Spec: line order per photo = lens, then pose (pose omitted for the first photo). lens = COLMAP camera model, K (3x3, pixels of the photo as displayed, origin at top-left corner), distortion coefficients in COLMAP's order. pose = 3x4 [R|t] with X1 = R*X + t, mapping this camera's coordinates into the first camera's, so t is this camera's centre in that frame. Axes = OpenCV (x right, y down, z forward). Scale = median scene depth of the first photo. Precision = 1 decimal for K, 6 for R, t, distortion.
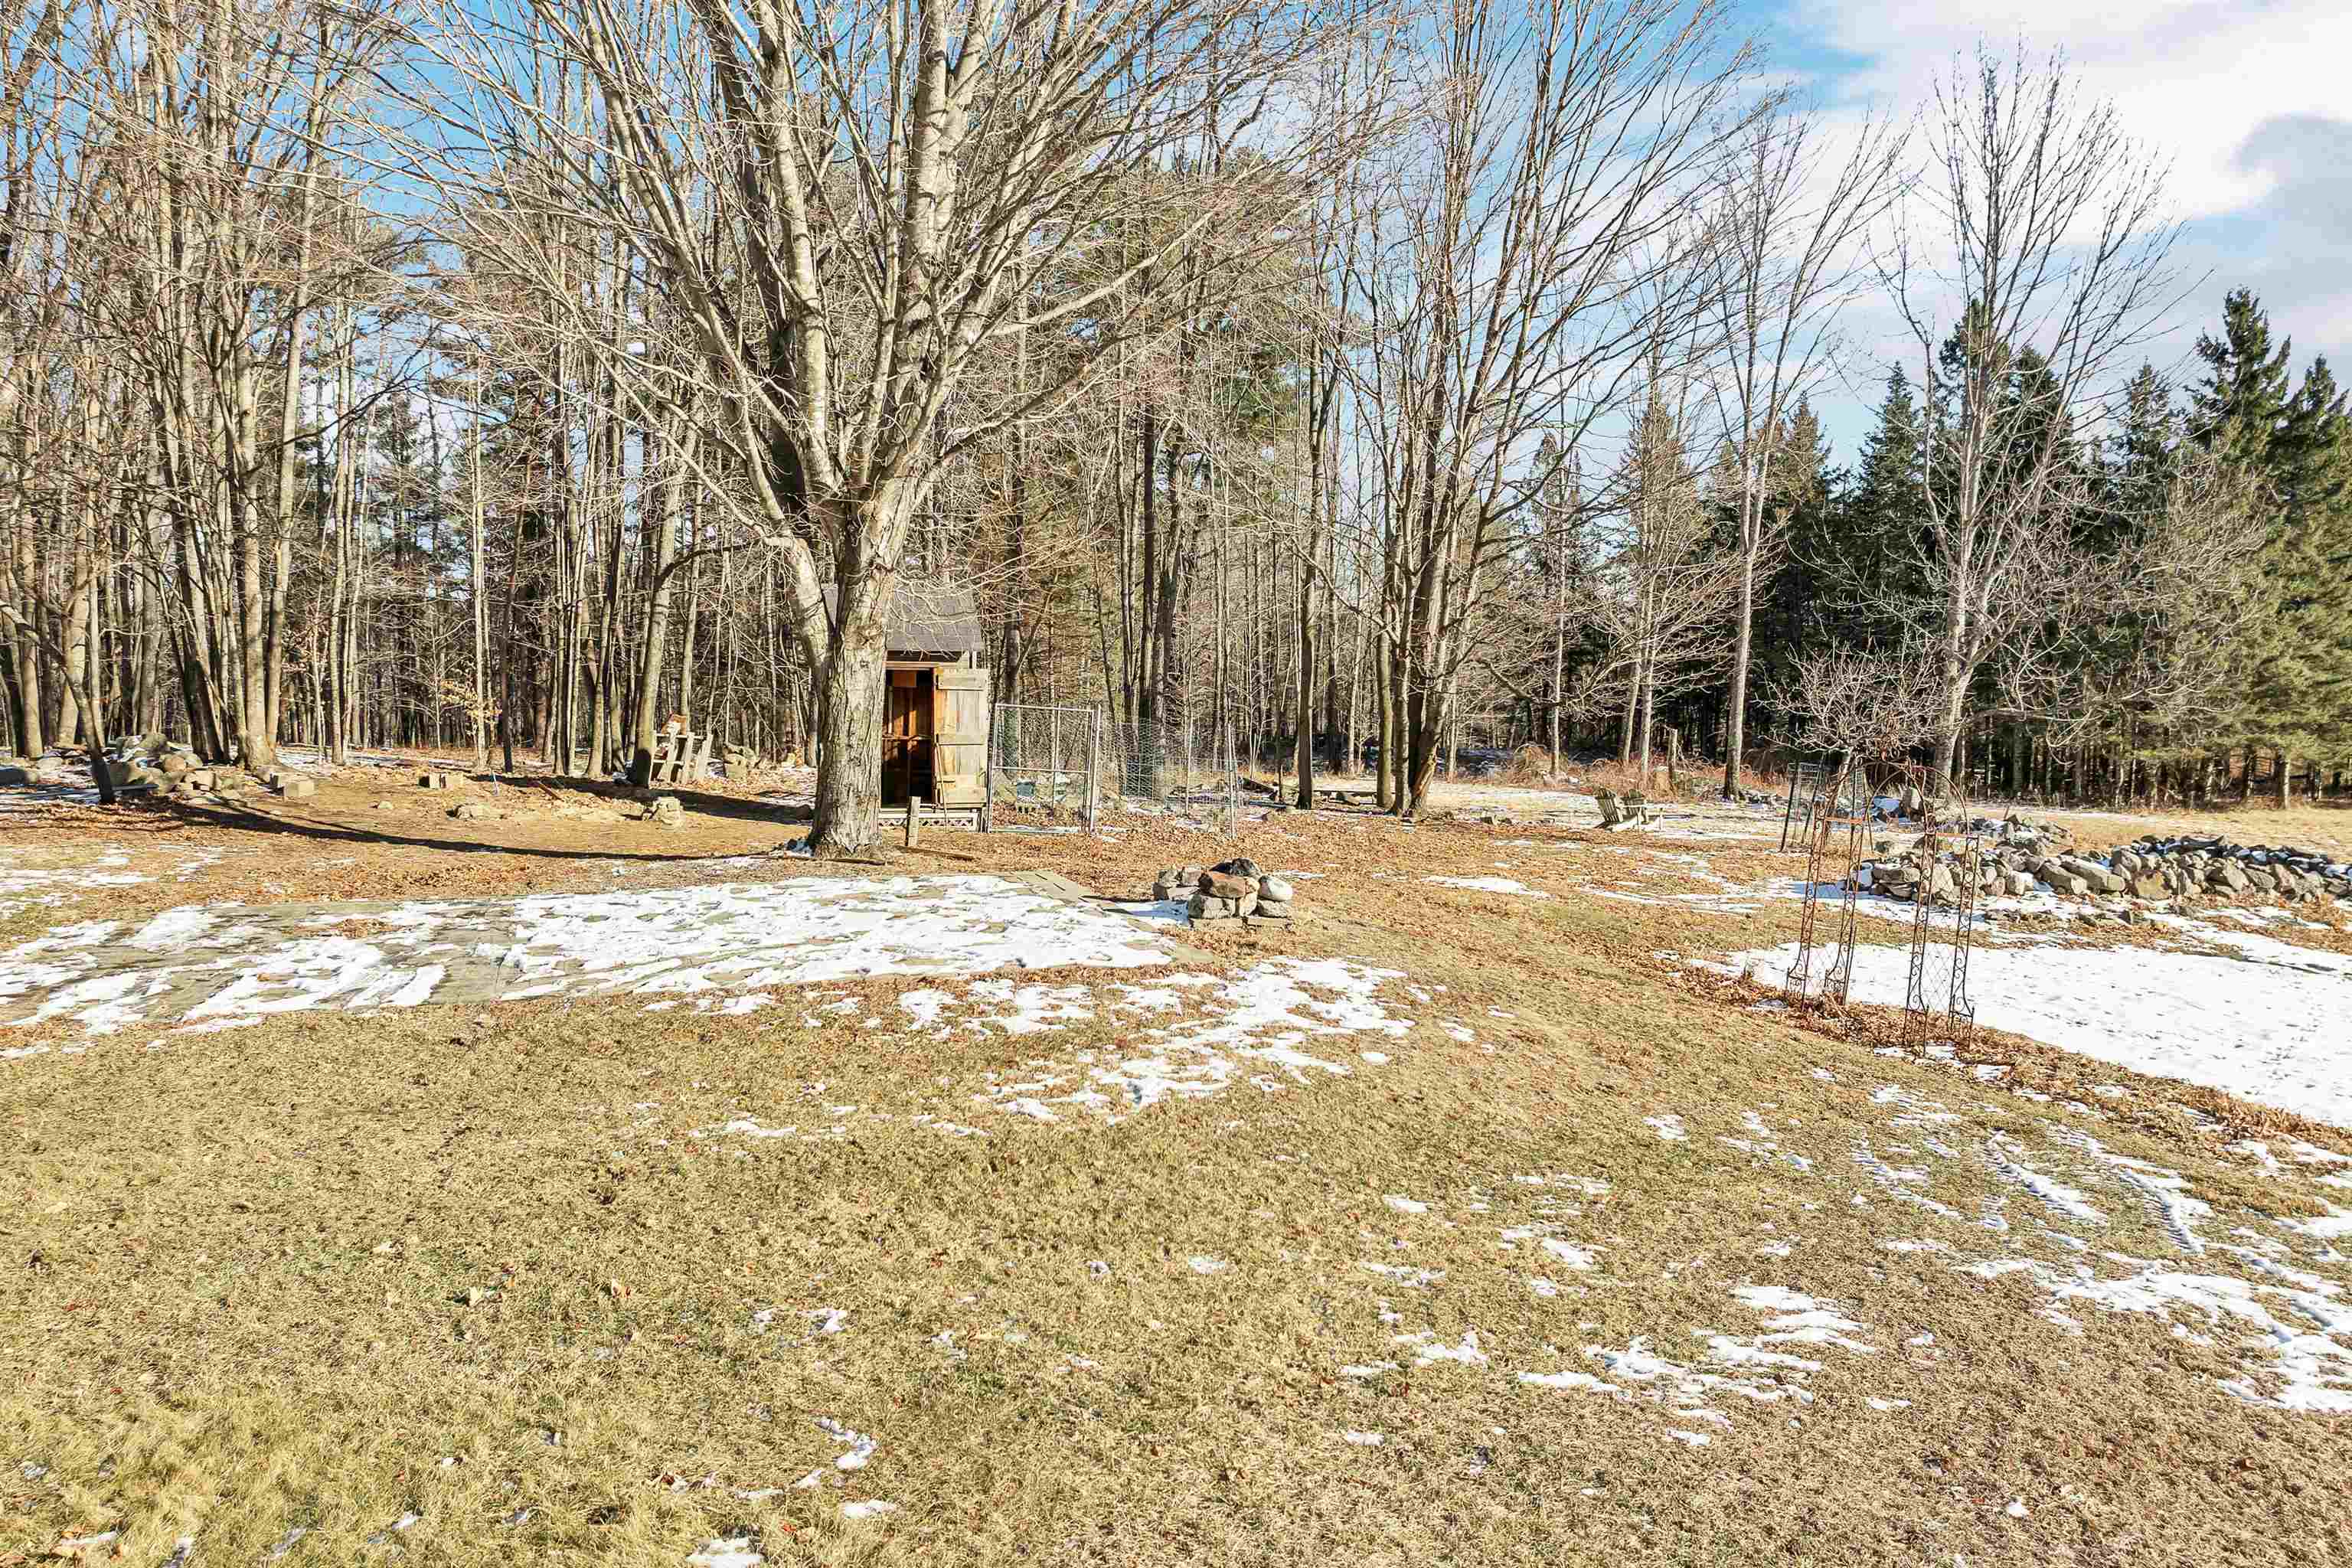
lens RADIAL K [[1695.4, 0, 1170.7], [0, 1695.4, 739.5], [0, 0, 1]] dist [-0.042950, -0.005464]
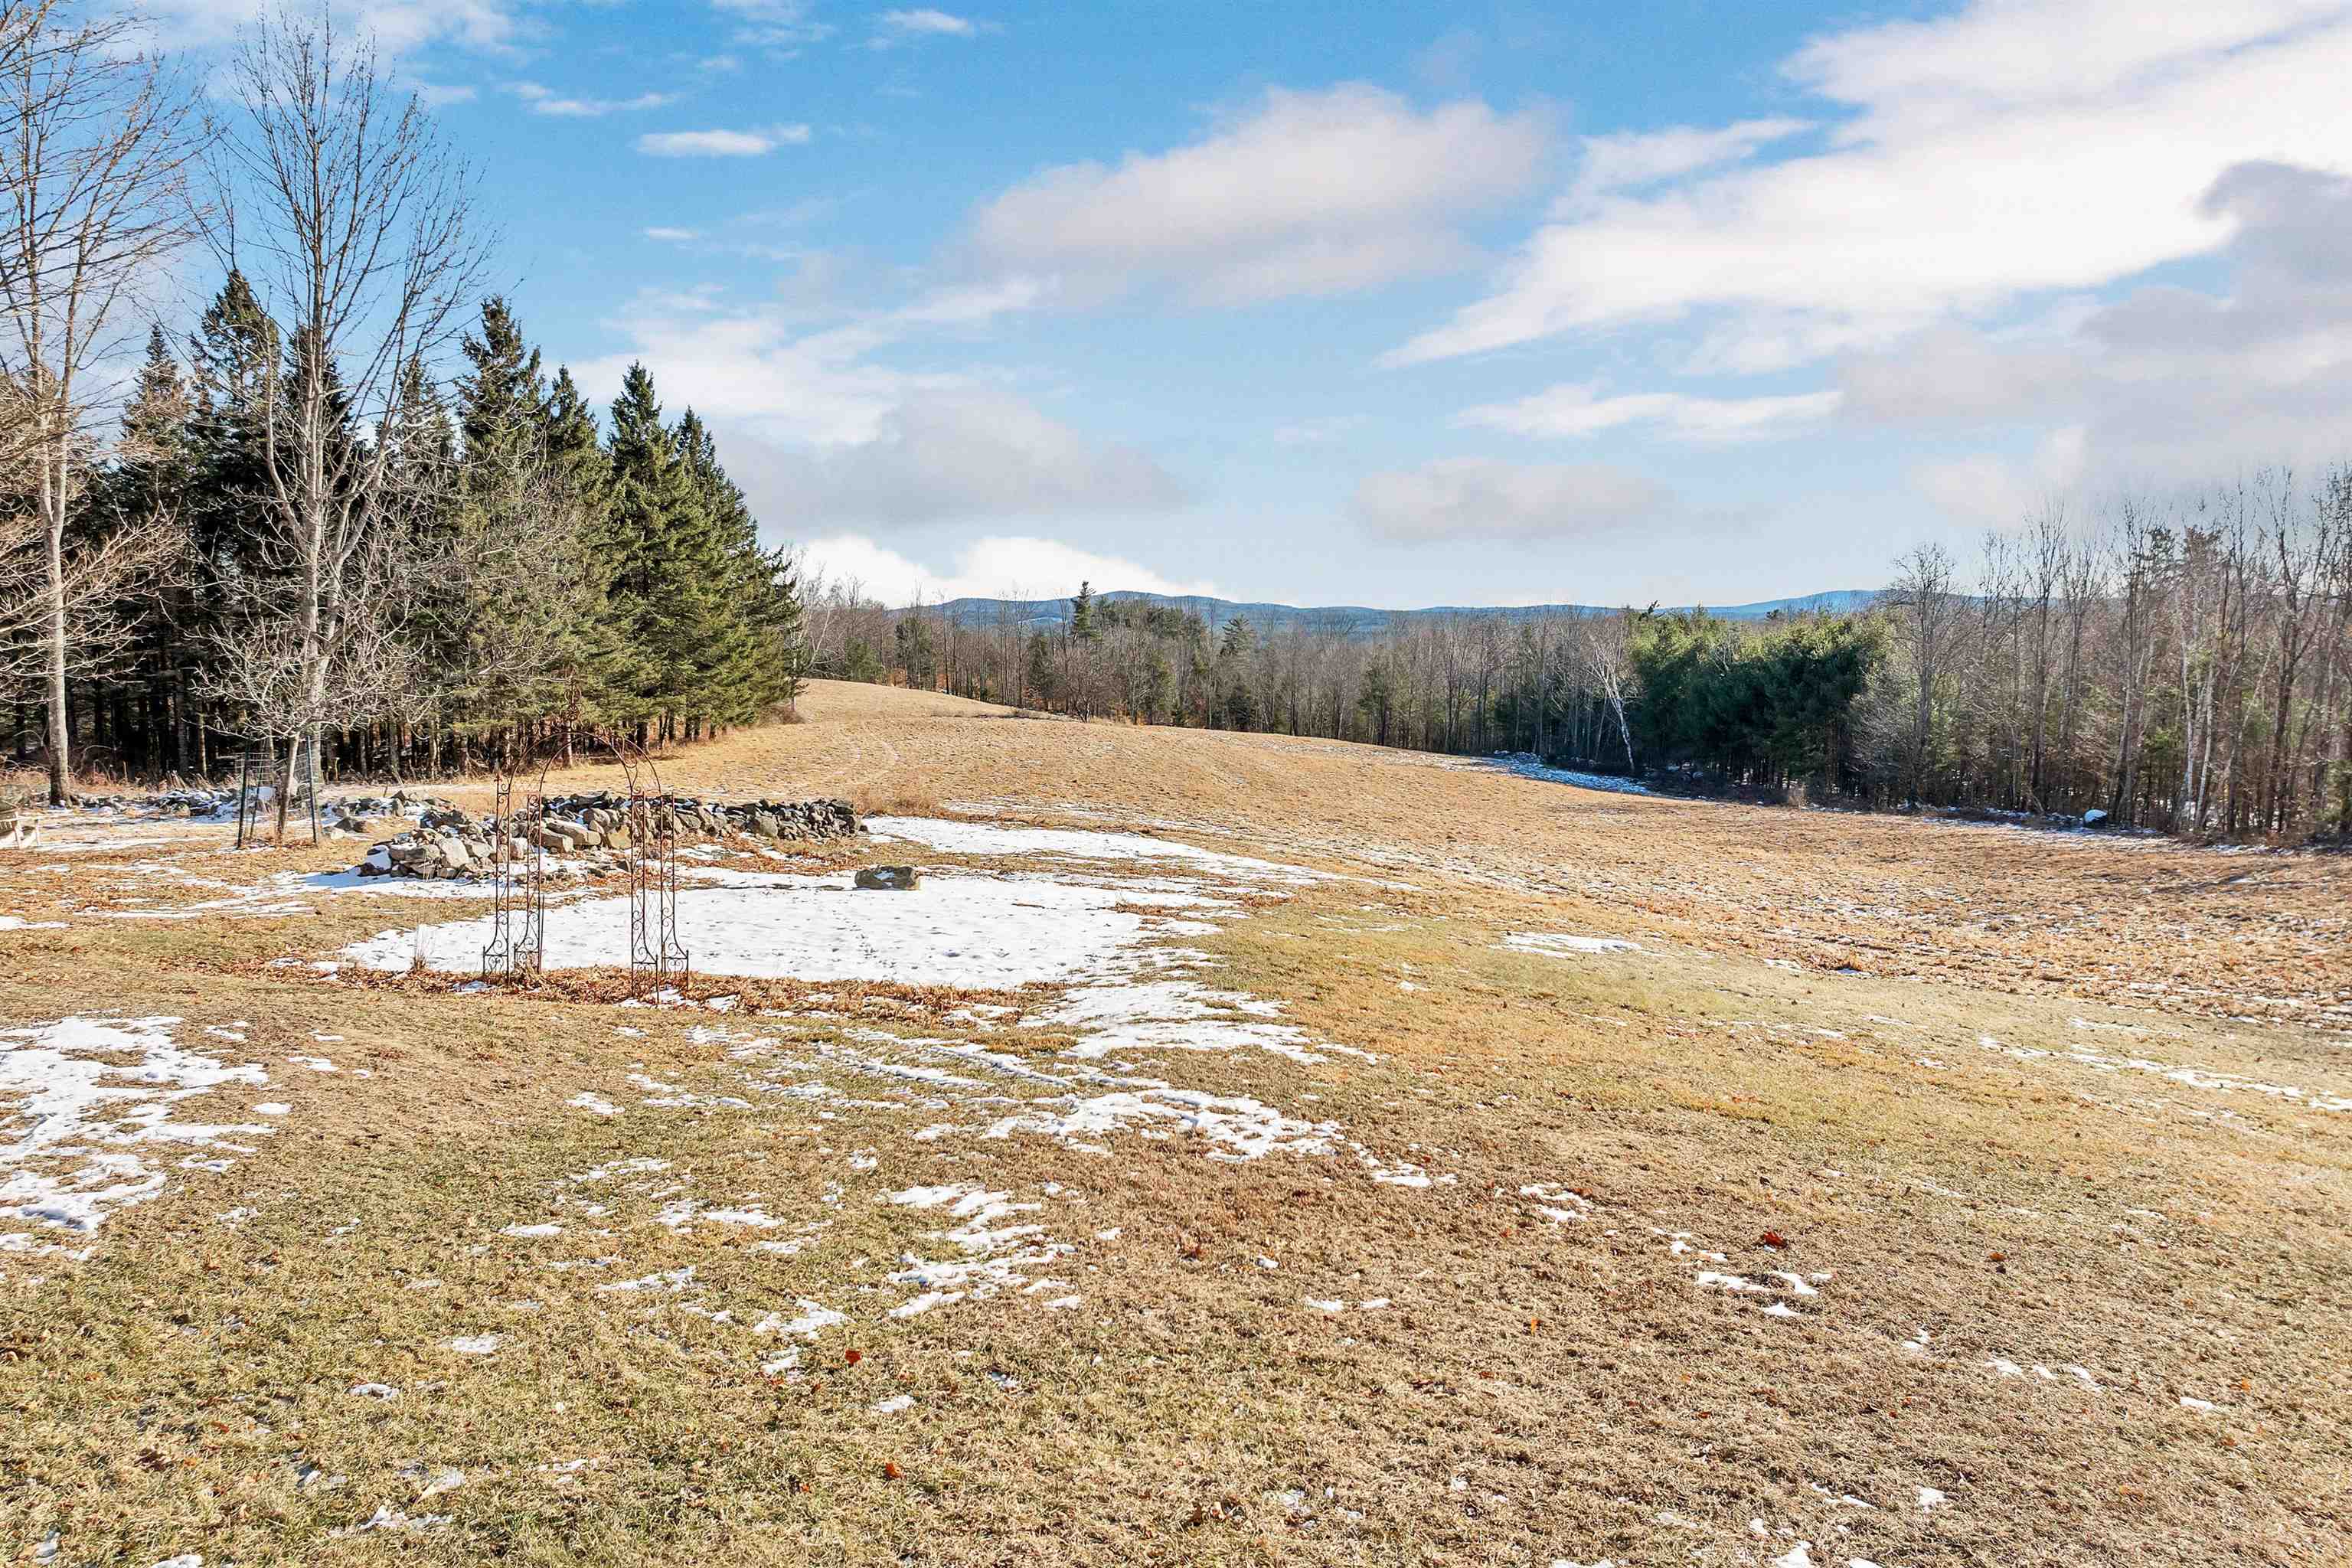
lens RADIAL K [[1695.4, 0, 1170.7], [0, 1695.4, 739.5], [0, 0, 1]] dist [-0.042950, -0.005464]
pose [[0.551677, -0.066364, 0.831414, -0.143926], [0.058209, 0.997462, 0.040994, -0.001848], [-0.832024, 0.025780, 0.554140, 0.073377]]
